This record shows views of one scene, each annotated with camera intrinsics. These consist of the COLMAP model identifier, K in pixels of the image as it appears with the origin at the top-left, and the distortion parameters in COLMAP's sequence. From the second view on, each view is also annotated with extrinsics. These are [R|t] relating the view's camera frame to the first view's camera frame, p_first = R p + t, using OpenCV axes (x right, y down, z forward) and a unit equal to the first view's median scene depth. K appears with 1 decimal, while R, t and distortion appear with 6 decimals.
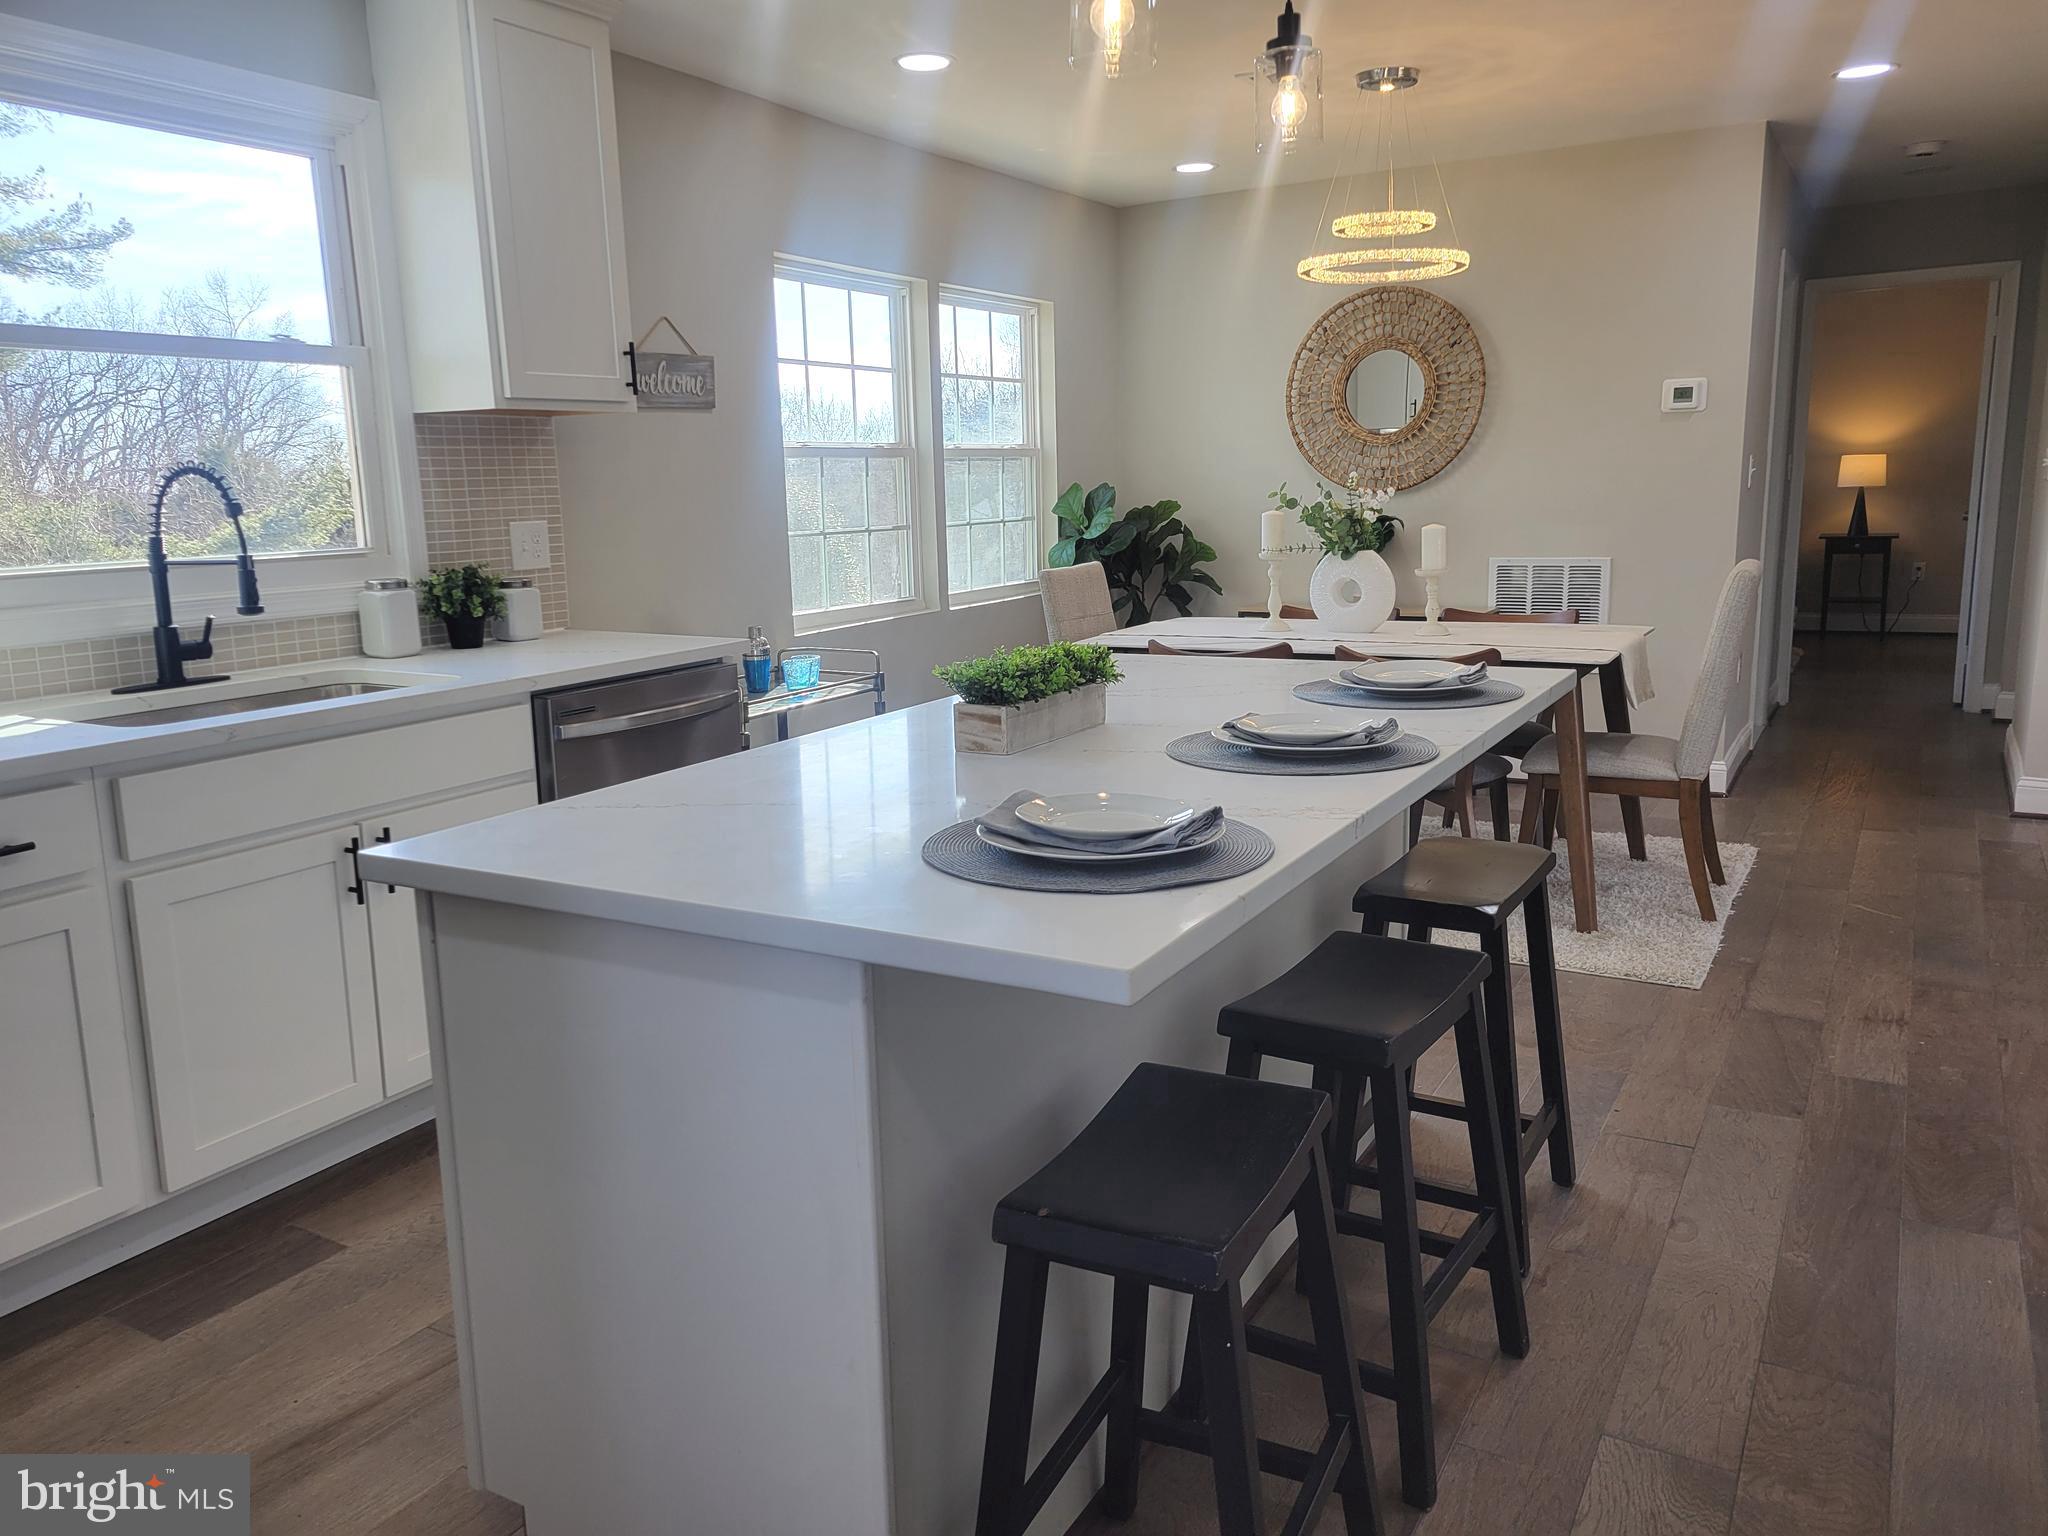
lens RADIAL K [[1541.4, 0, 989.4], [0, 1541.4, 764.3], [0, 0, 1]] dist [0.059017, -0.038715]
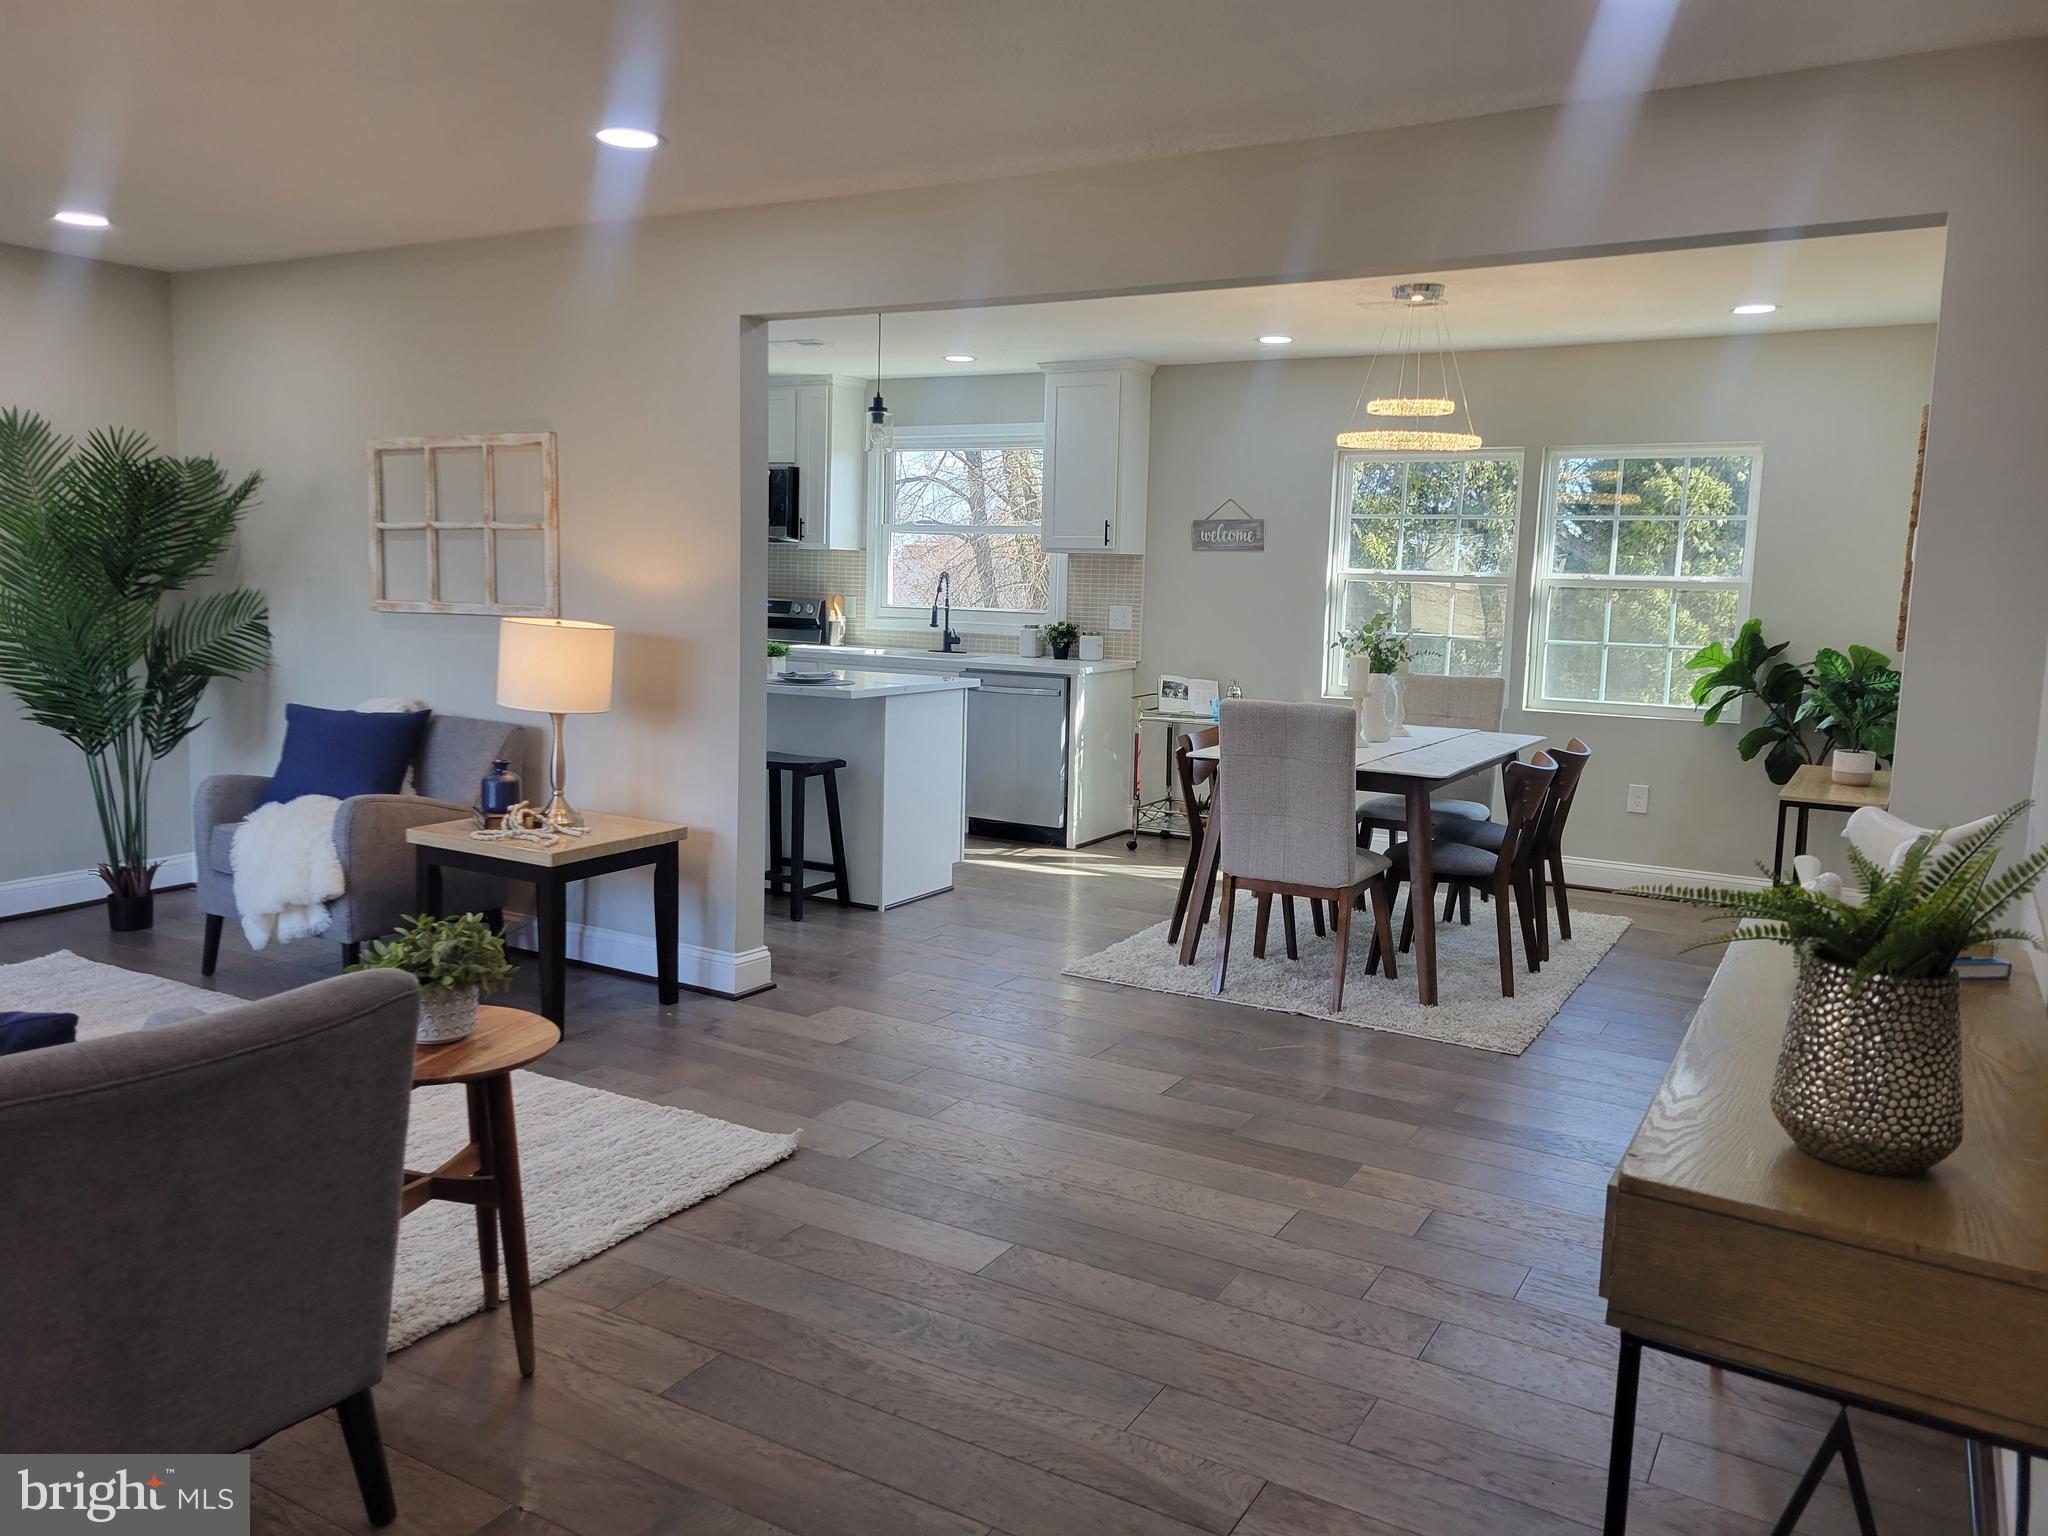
lens RADIAL K [[1529.7, 0, 1009.1], [0, 1529.7, 755.3], [0, 0, 1]] dist [0.064809, -0.041960]
pose [[-0.013406, 0.137472, -0.990415, 1.734644], [-0.205232, 0.969037, 0.137283, -0.210472], [0.978622, 0.205105, 0.015223, 0.853060]]
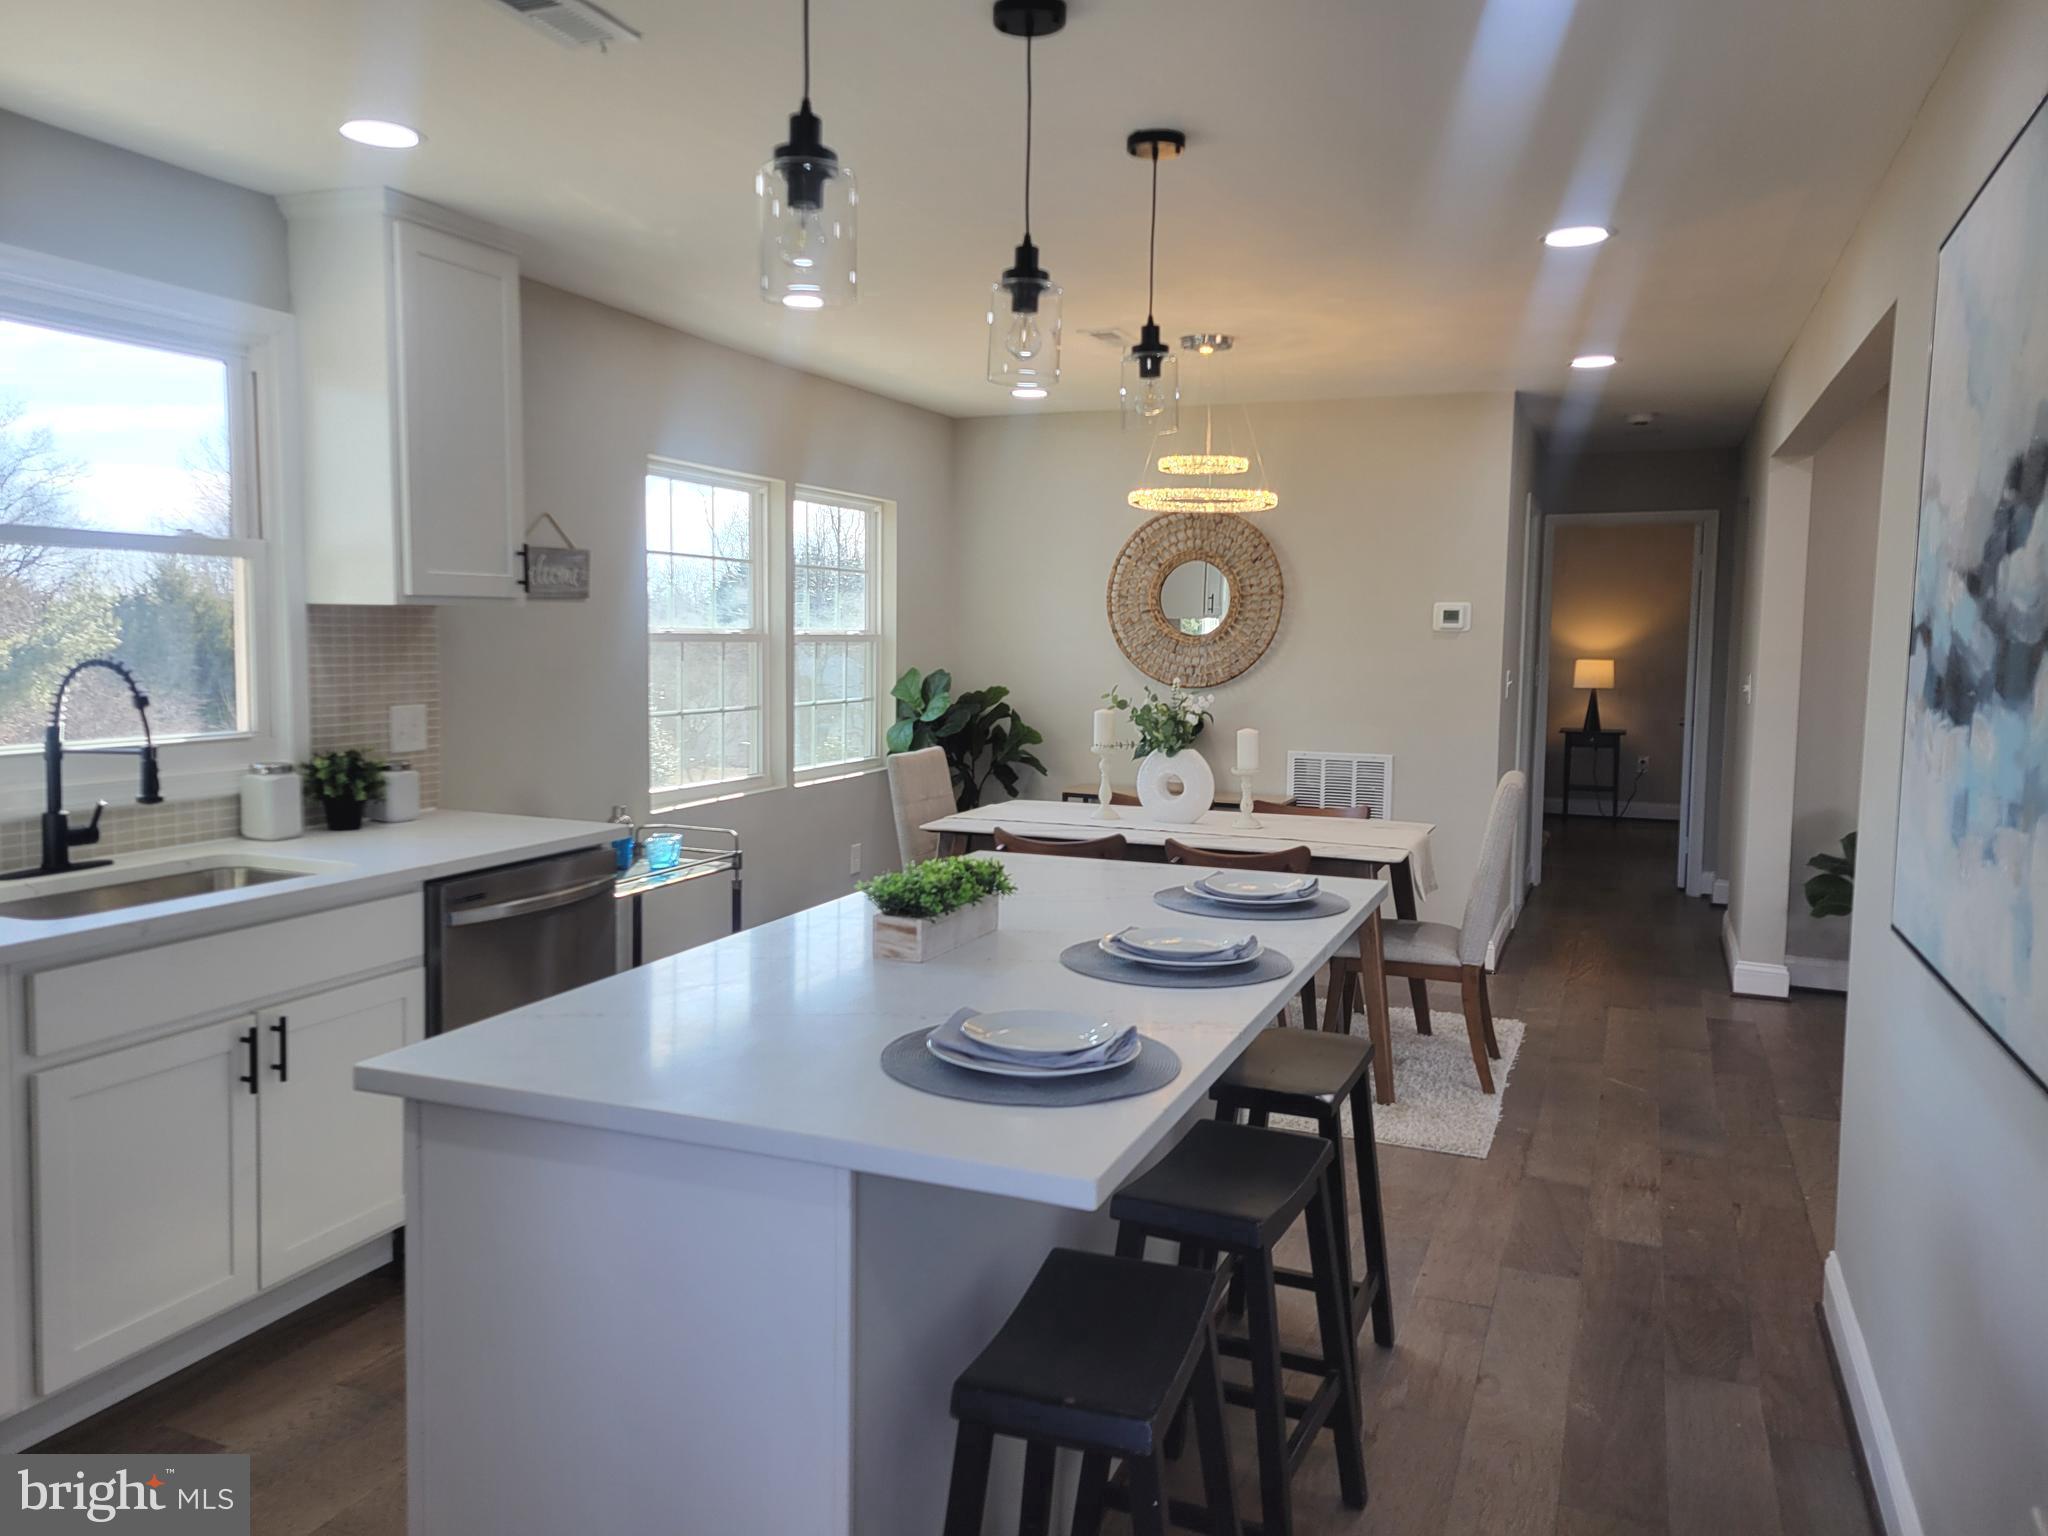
lens RADIAL K [[1529.7, 0, 1009.1], [0, 1529.7, 755.3], [0, 0, 1]] dist [0.064809, -0.041960]
pose [[0.988987, 0.029349, 0.145062, -0.049287], [-0.014242, 0.994465, -0.104101, -0.022129], [-0.147314, 0.100888, 0.983931, -0.065653]]
